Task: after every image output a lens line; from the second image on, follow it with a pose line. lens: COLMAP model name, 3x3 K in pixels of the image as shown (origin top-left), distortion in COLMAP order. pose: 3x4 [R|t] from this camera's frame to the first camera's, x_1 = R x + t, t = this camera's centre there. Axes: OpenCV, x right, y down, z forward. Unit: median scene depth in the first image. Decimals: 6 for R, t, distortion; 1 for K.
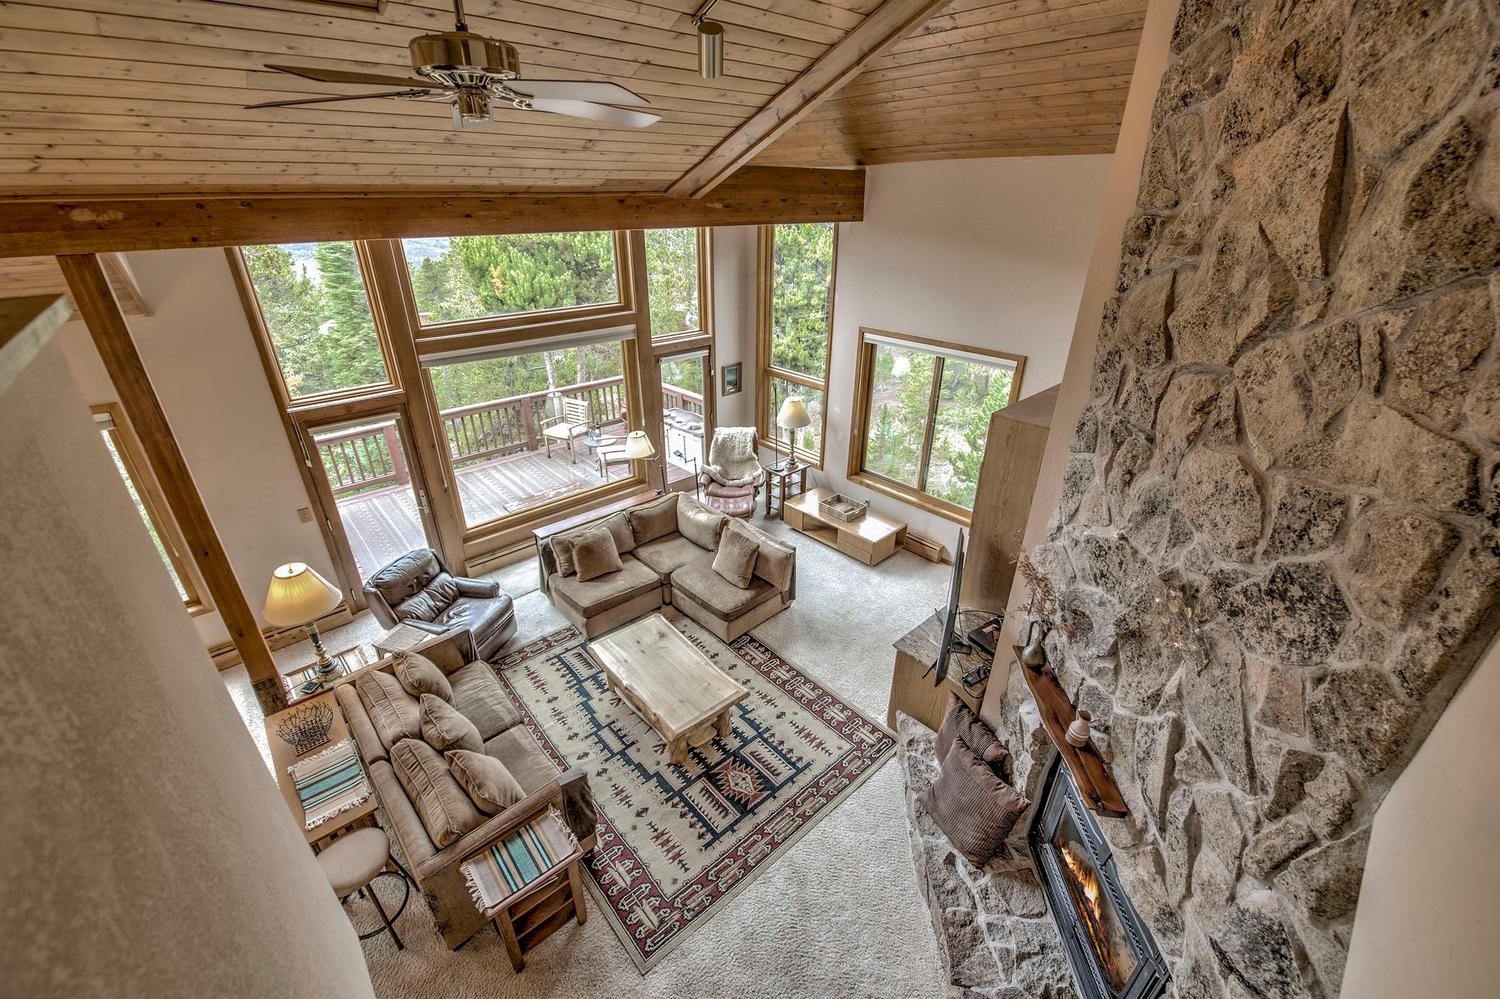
lens RADIAL K [[603.6, 0, 747.8], [0, 603.6, 501.0], [0, 0, 1]] dist [-0.016529, -0.000163]
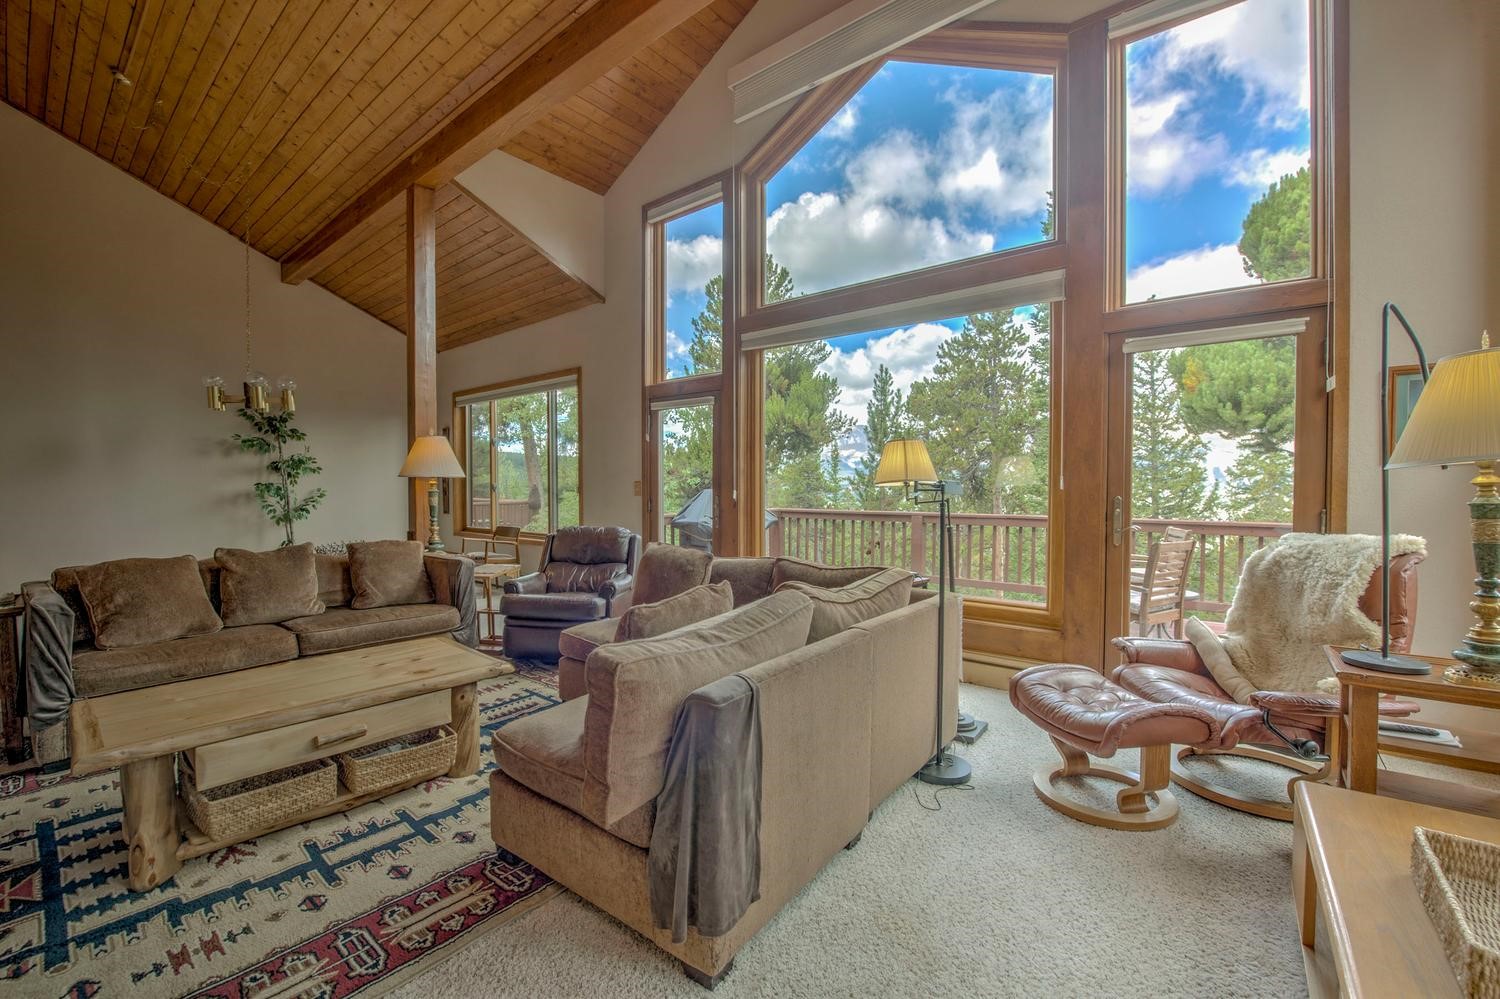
lens RADIAL K [[615.8, 0, 740.6], [0, 615.8, 499.7], [0, 0, 1]] dist [-0.019736, -0.000504]
pose [[0.152291, 0.019397, -0.988145, 0.377653], [-0.443368, 0.894901, -0.050765, 0.018055], [0.883308, 0.445843, 0.144885, 1.128524]]
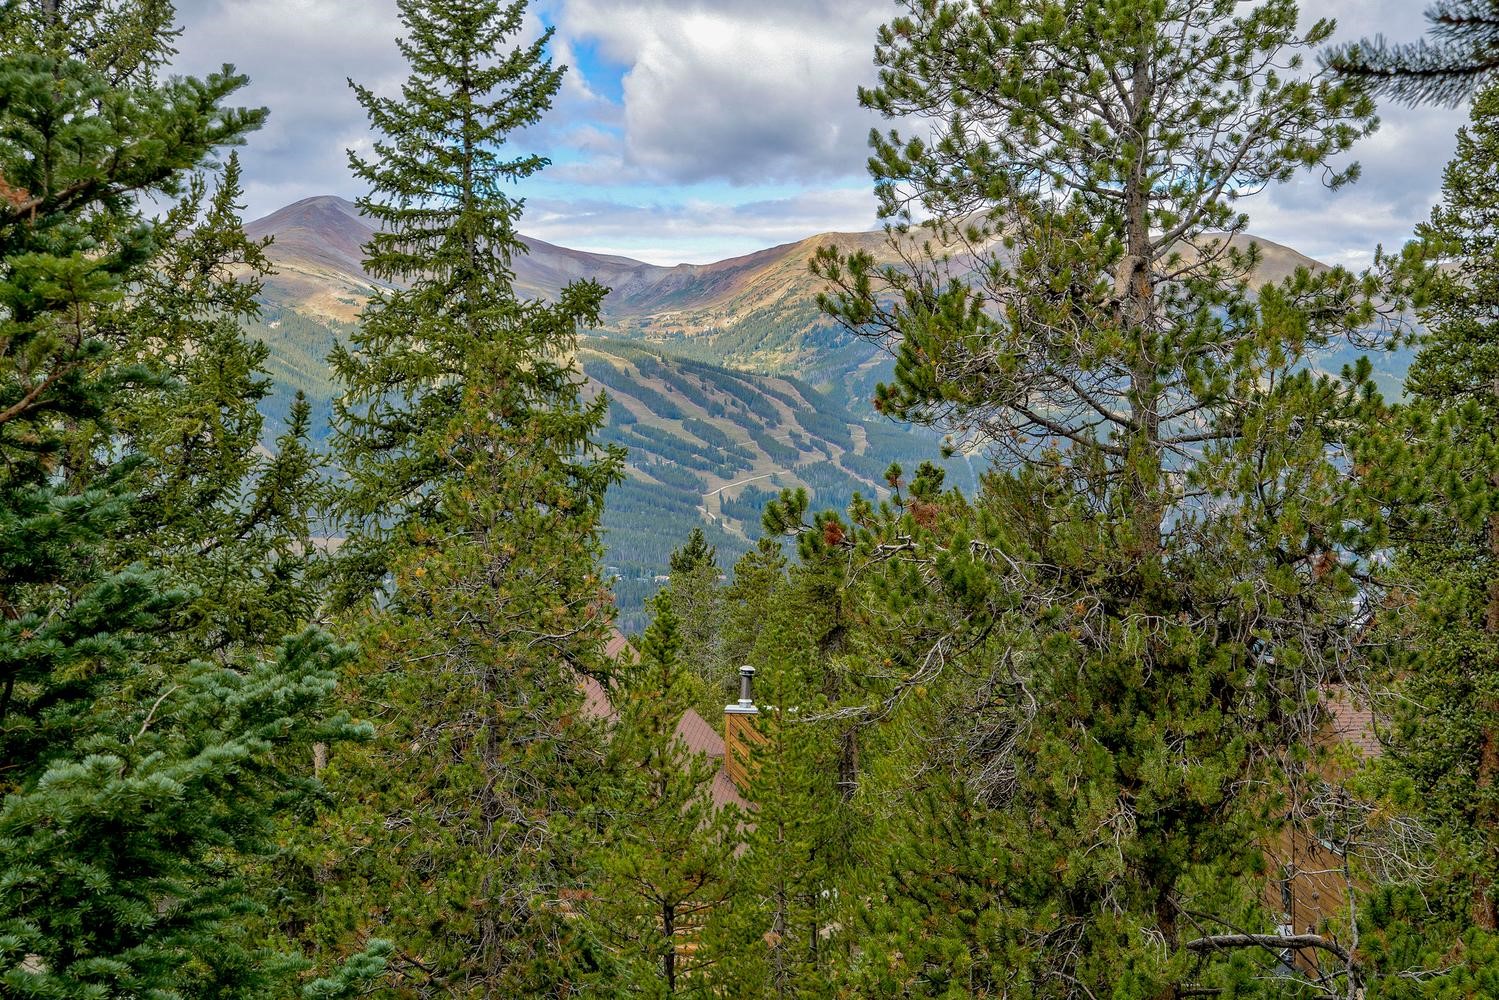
lens RADIAL K [[2292.8, 0, 749.5], [0, 2292.8, 500.0], [0, 0, 1]] dist [0.194529, 0.088542]
pose [[0.874813, 0.009364, -0.484371, -0.772509], [-0.211005, 0.907363, -0.363550, -0.356385], [0.436096, 0.420243, 0.795749, 1.891332]]
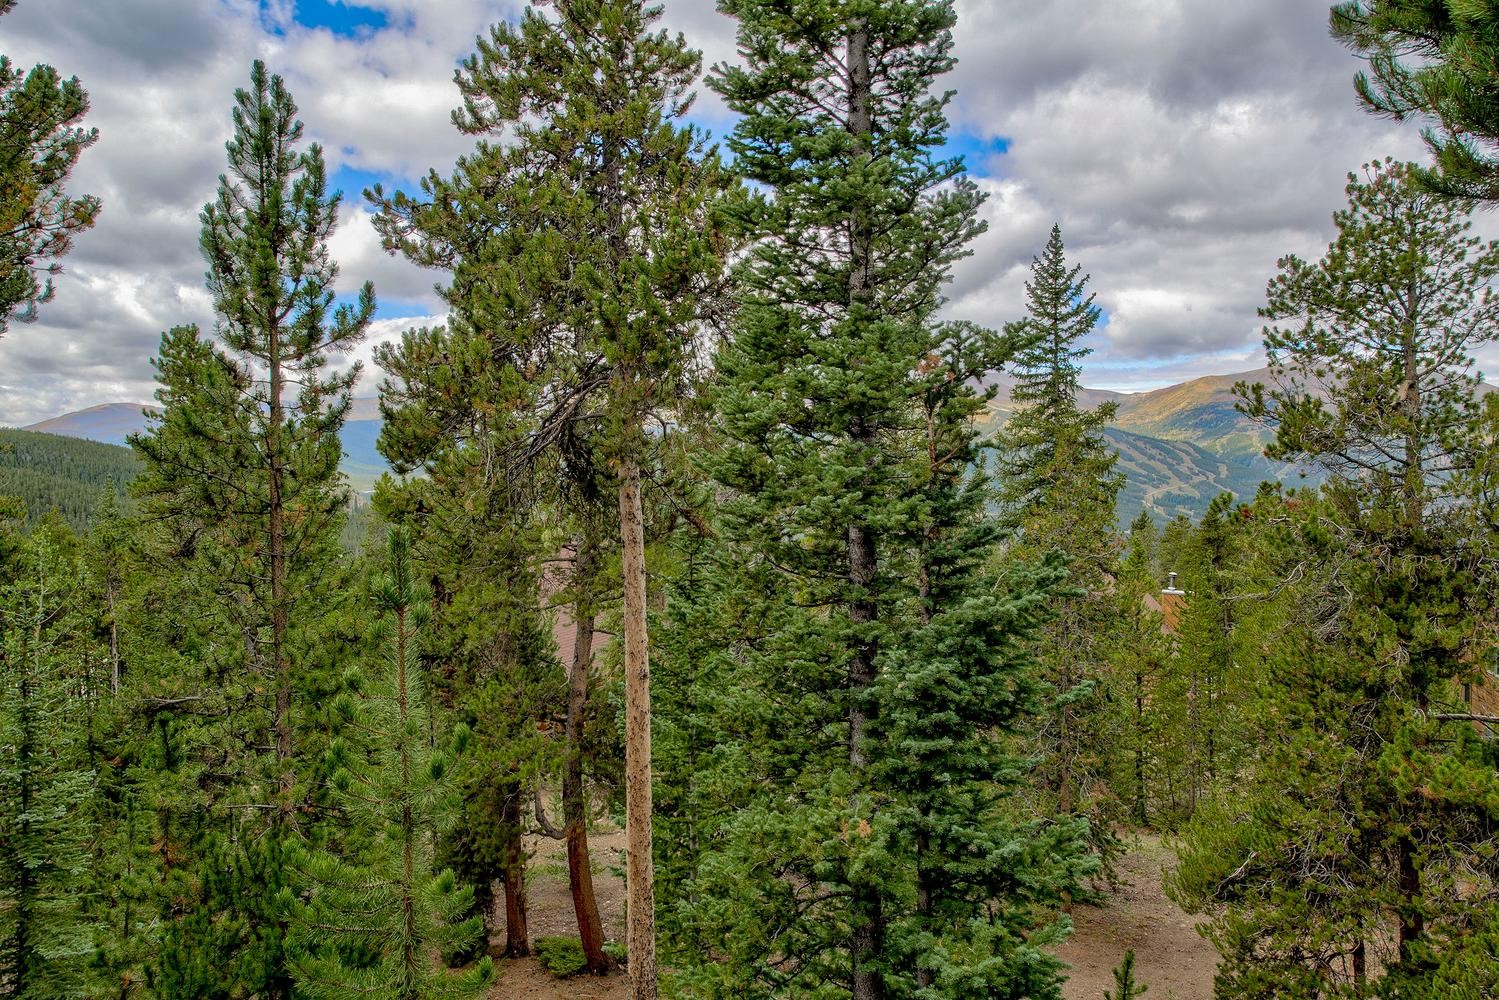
lens RADIAL K [[944.3, 0, 744.1], [0, 944.3, 495.7], [0, 0, 1]] dist [0.004093, -0.002676]
pose [[0.600674, 0.015590, -0.799342, -0.832401], [-0.348686, 0.904819, -0.244377, -0.328941], [0.719450, 0.425510, 0.548937, 1.837965]]
